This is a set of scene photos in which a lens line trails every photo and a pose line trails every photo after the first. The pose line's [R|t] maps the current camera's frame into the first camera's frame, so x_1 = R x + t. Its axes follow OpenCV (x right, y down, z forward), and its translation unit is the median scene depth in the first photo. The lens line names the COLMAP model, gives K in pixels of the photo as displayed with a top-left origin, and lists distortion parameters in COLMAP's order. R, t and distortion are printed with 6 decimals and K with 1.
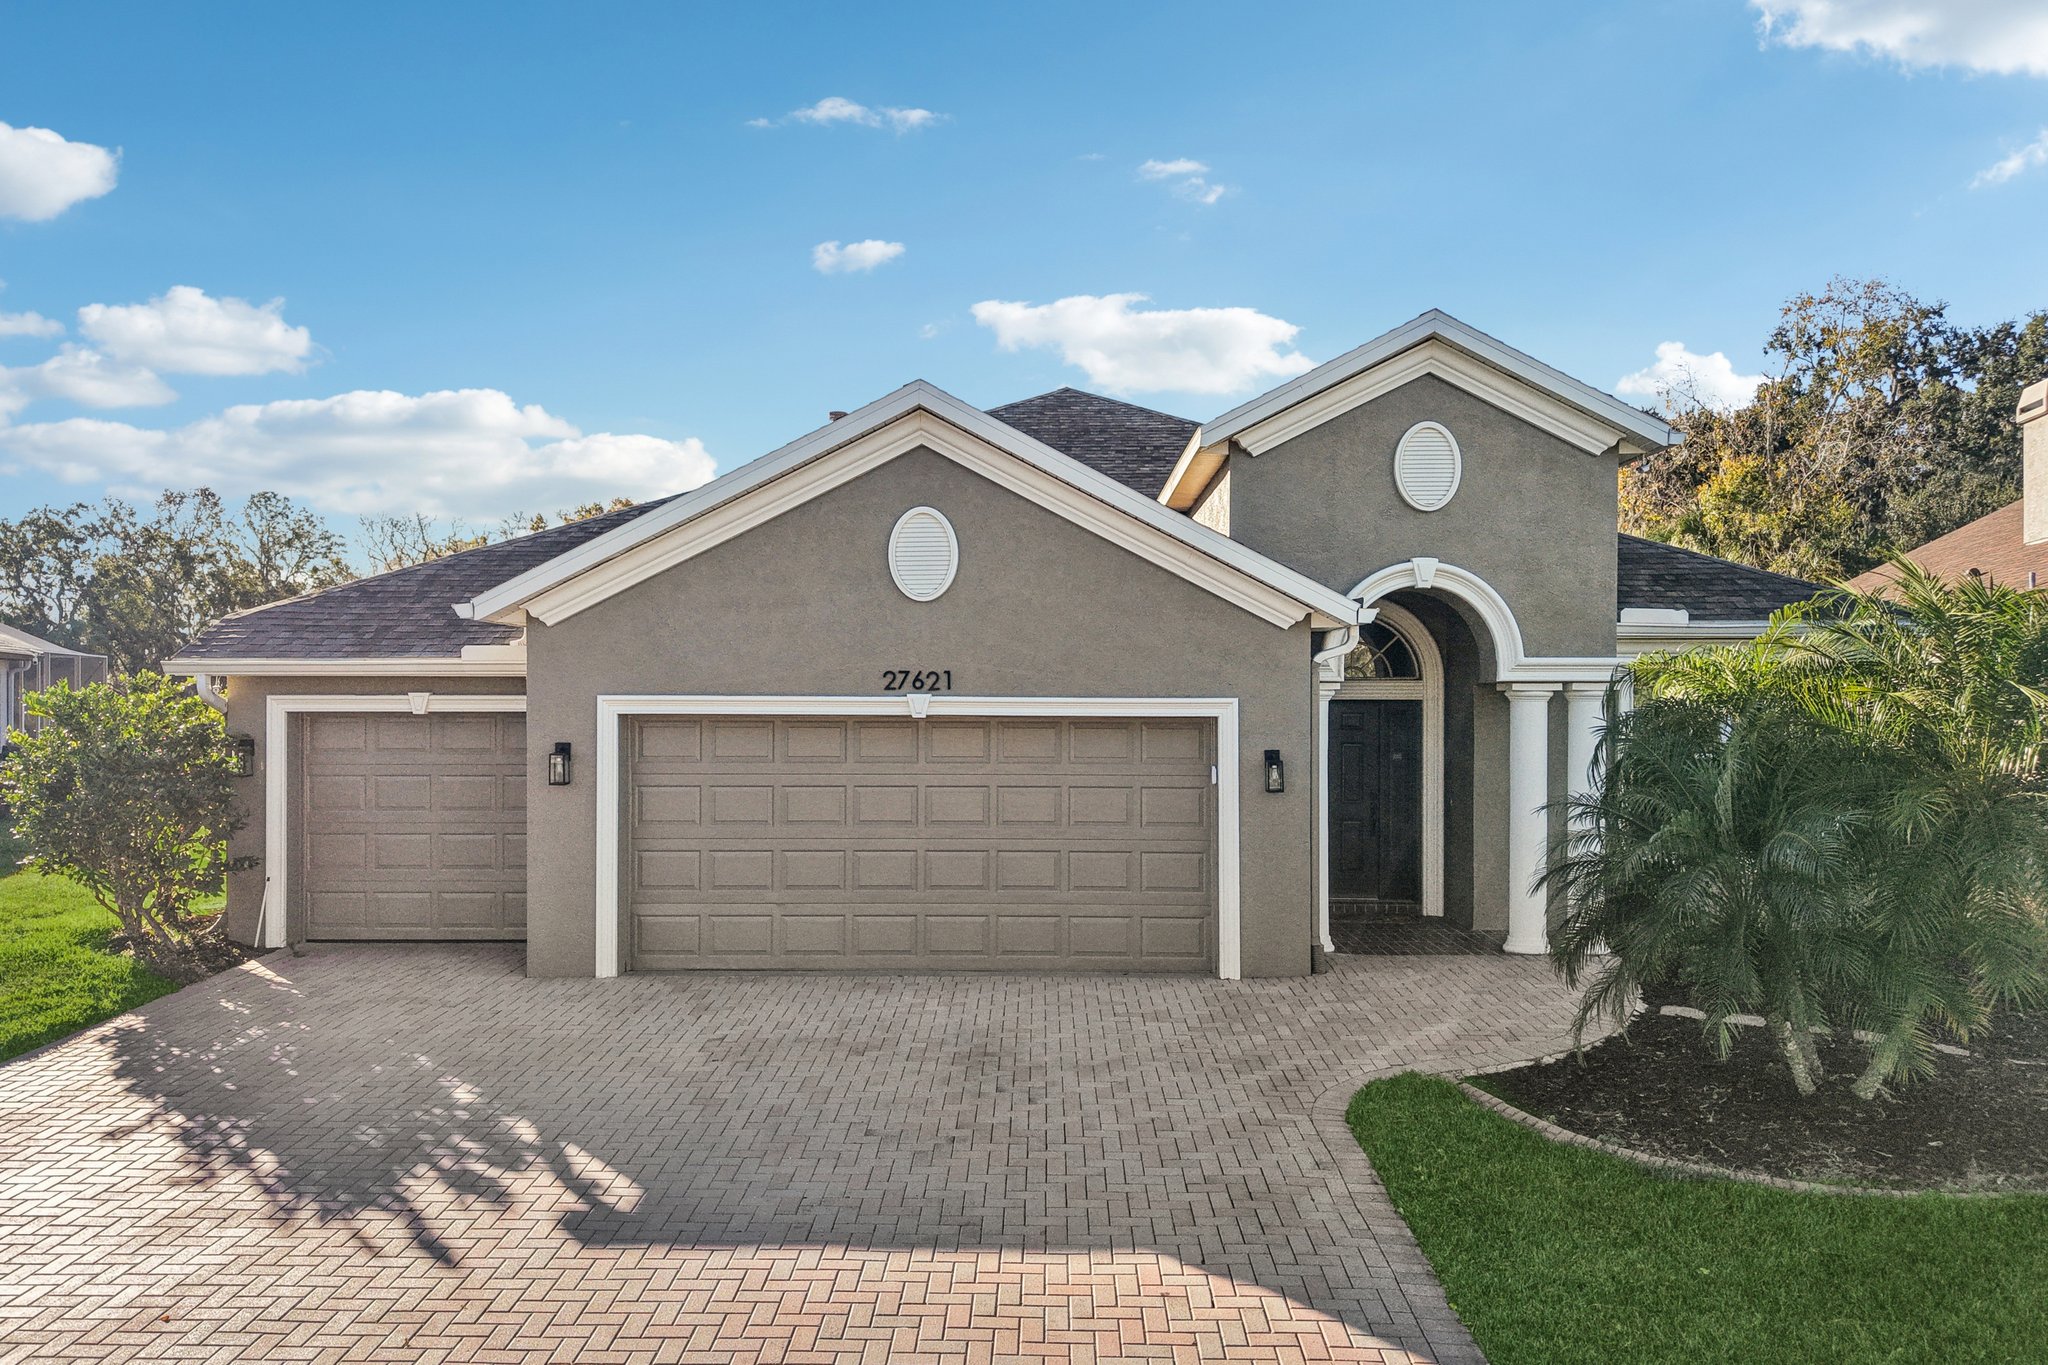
lens RADIAL K [[1380.2, 0, 1023.7], [0, 1380.2, 718.2], [0, 0, 1]] dist [0.007521, -0.001073]
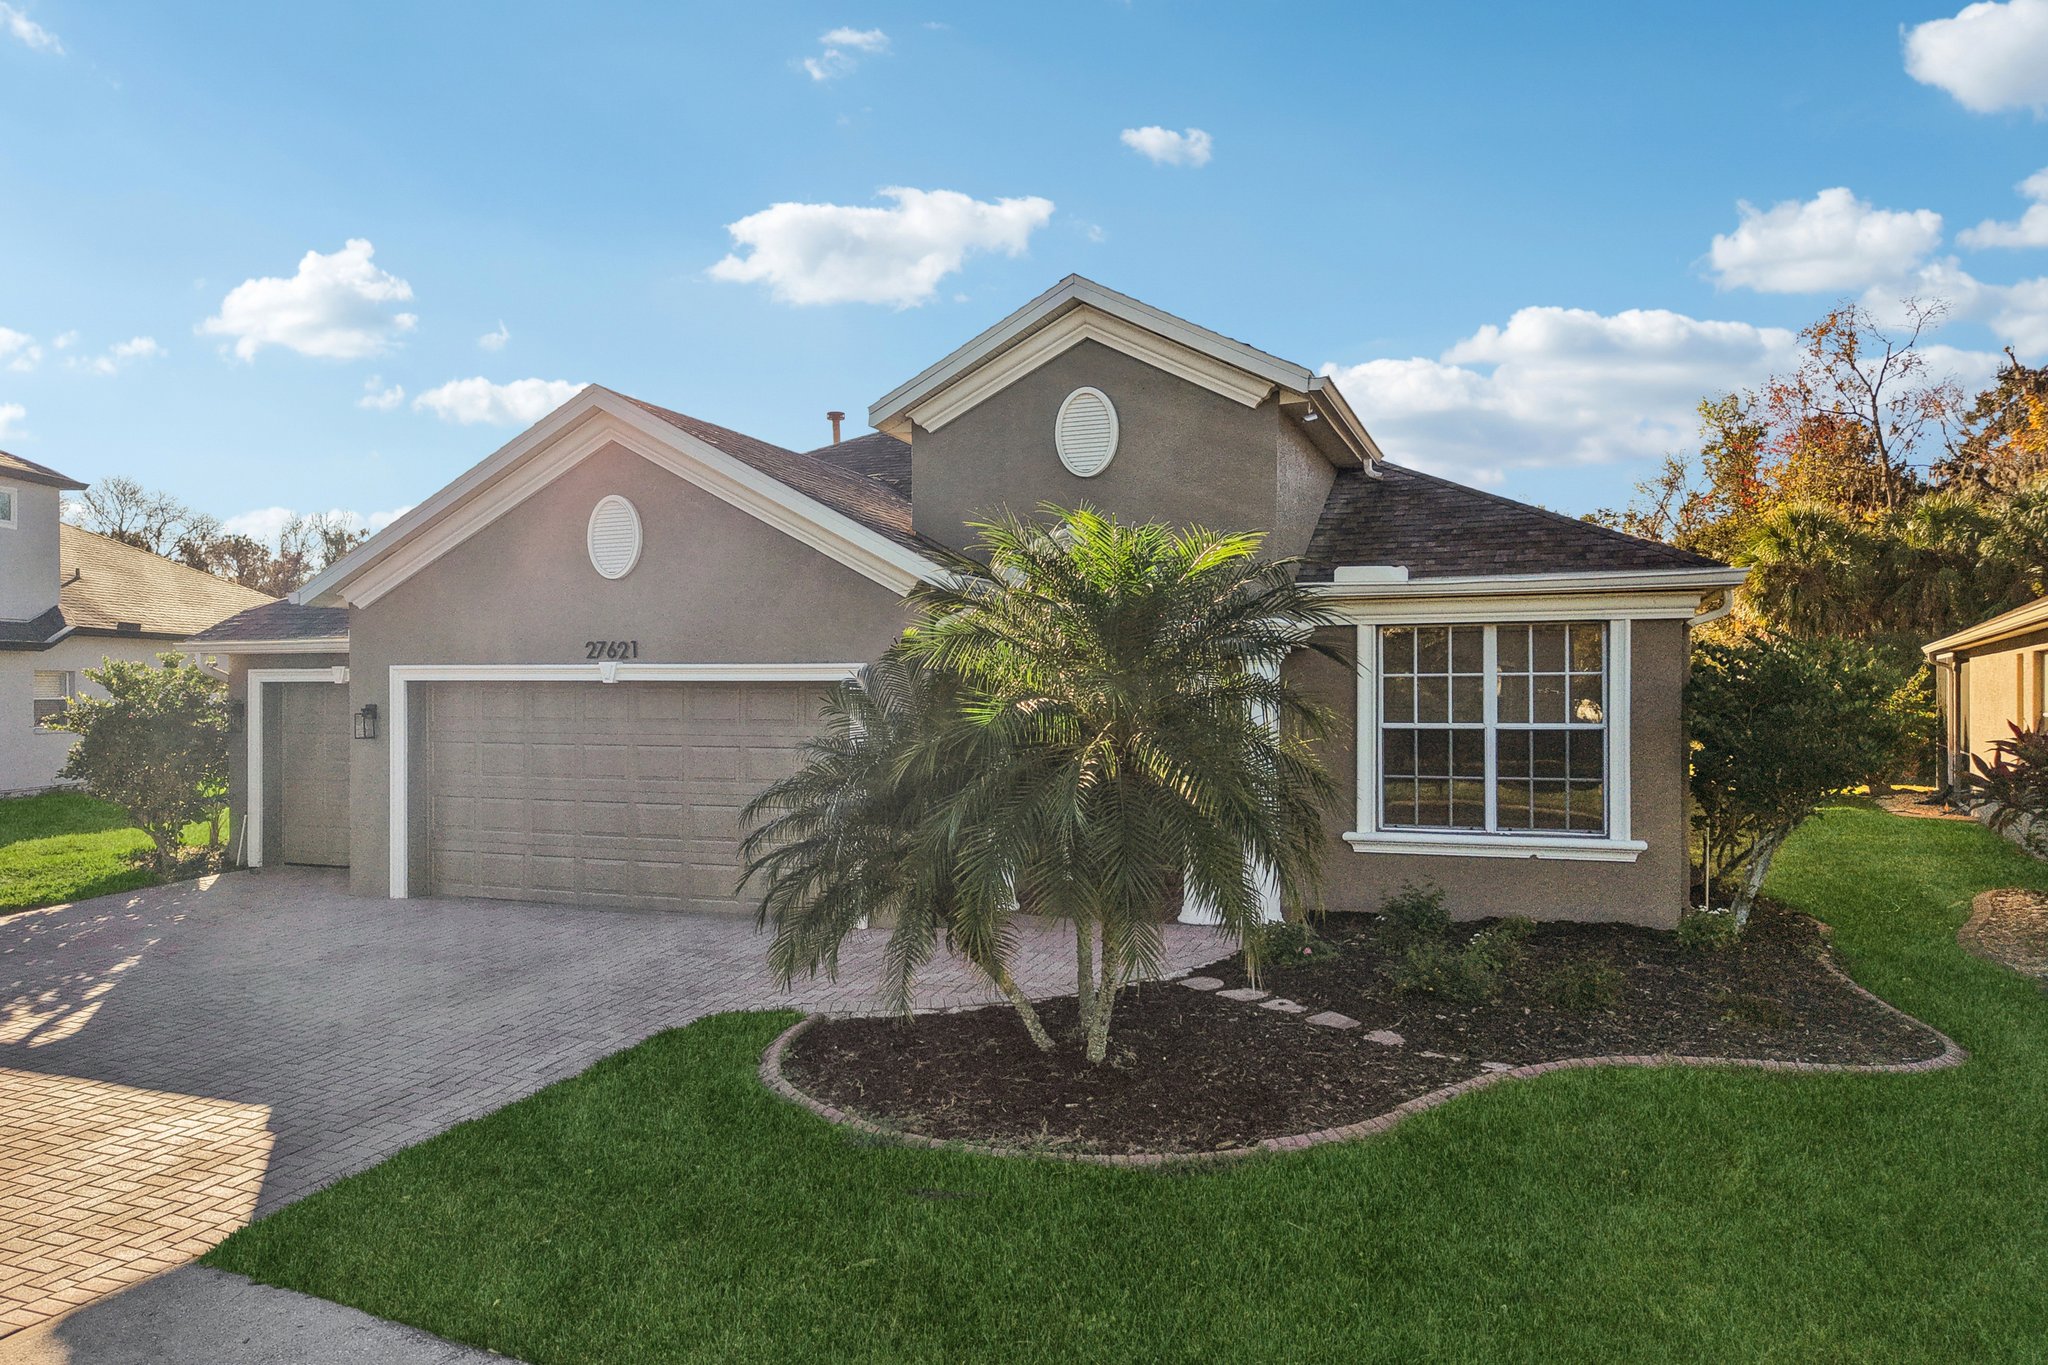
lens RADIAL K [[1384.6, 0, 1024.0], [0, 1384.6, 682.5], [0, 0, 1]] dist [0.007109, 0.001953]
pose [[0.937479, -0.003688, -0.348021, 0.636806], [-0.003217, 0.999809, -0.019262, 0.020252], [0.348026, 0.019178, 0.937289, 0.050990]]
